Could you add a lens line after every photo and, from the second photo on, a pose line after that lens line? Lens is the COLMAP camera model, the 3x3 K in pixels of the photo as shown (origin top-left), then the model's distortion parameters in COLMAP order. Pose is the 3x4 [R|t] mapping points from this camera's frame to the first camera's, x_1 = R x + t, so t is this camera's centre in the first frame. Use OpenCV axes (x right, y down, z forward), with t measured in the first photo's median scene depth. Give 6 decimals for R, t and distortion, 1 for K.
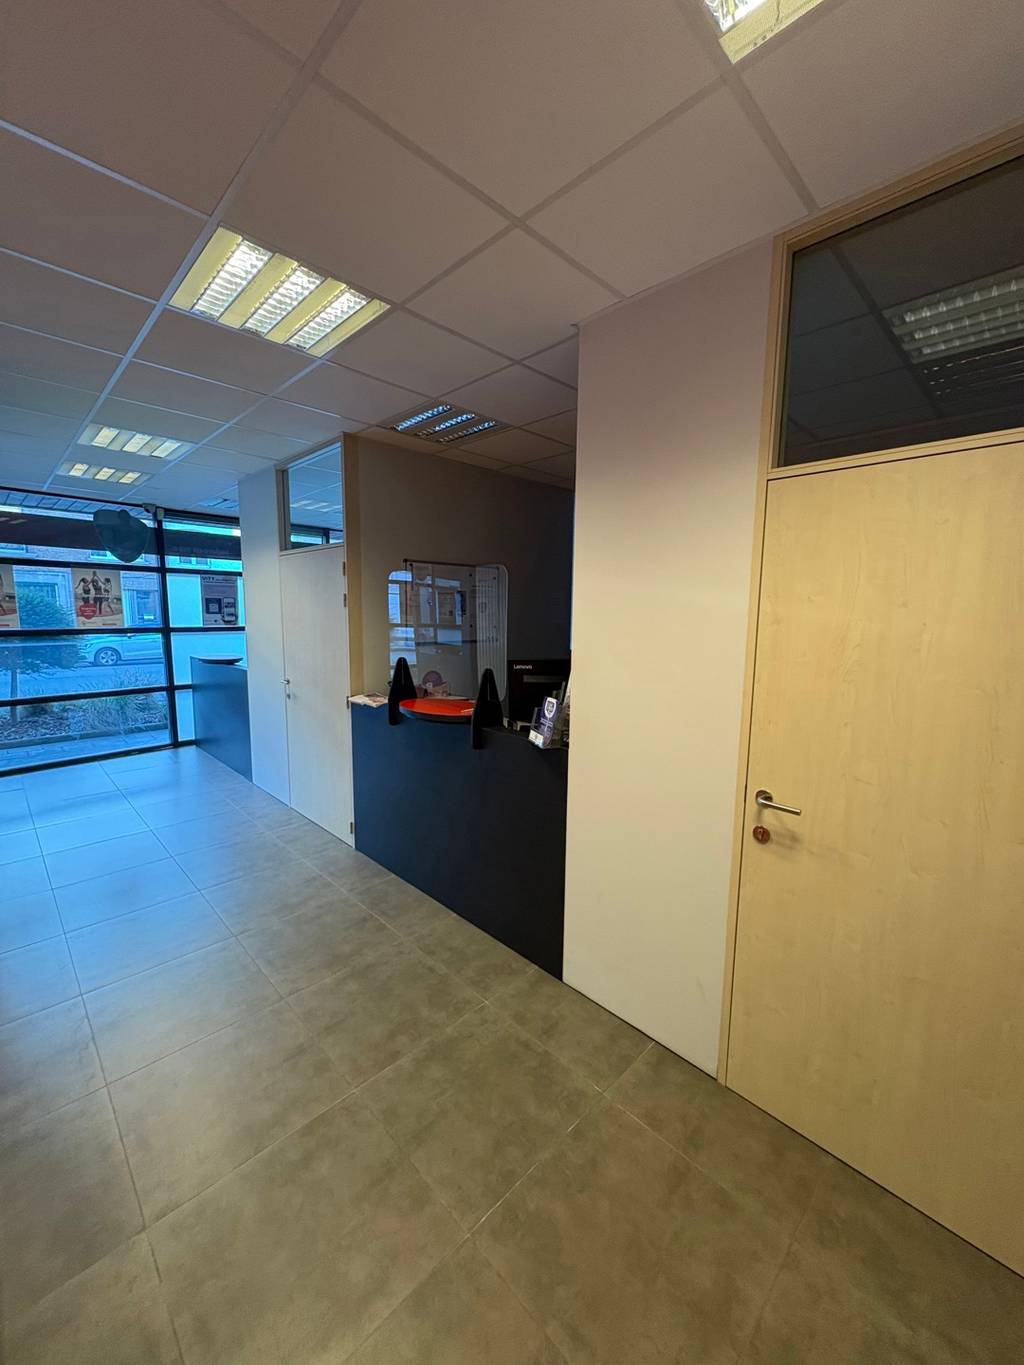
lens RADIAL K [[545.0, 0, 512.0], [0, 545.0, 682.5], [0, 0, 1]] dist [0.004623, 0.000135]
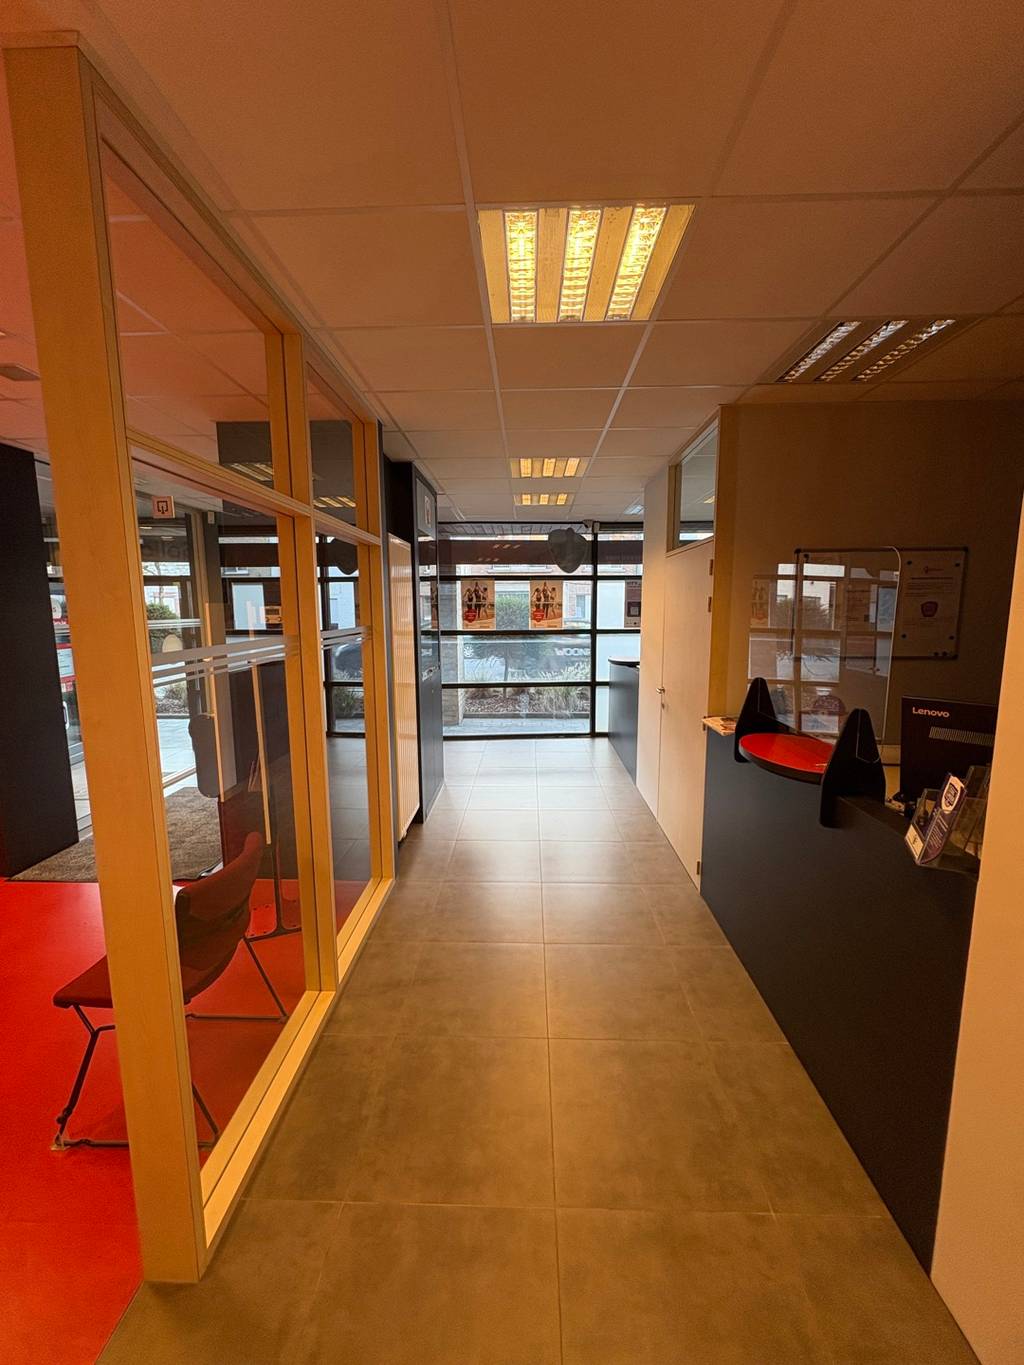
lens RADIAL K [[545.0, 0, 512.0], [0, 545.0, 682.5], [0, 0, 1]] dist [0.004623, 0.000135]
pose [[0.691484, 0.083392, -0.717562, 0.076935], [-0.080755, 0.996012, 0.037932, -0.027696], [0.717864, 0.031718, 0.695461, 0.142318]]
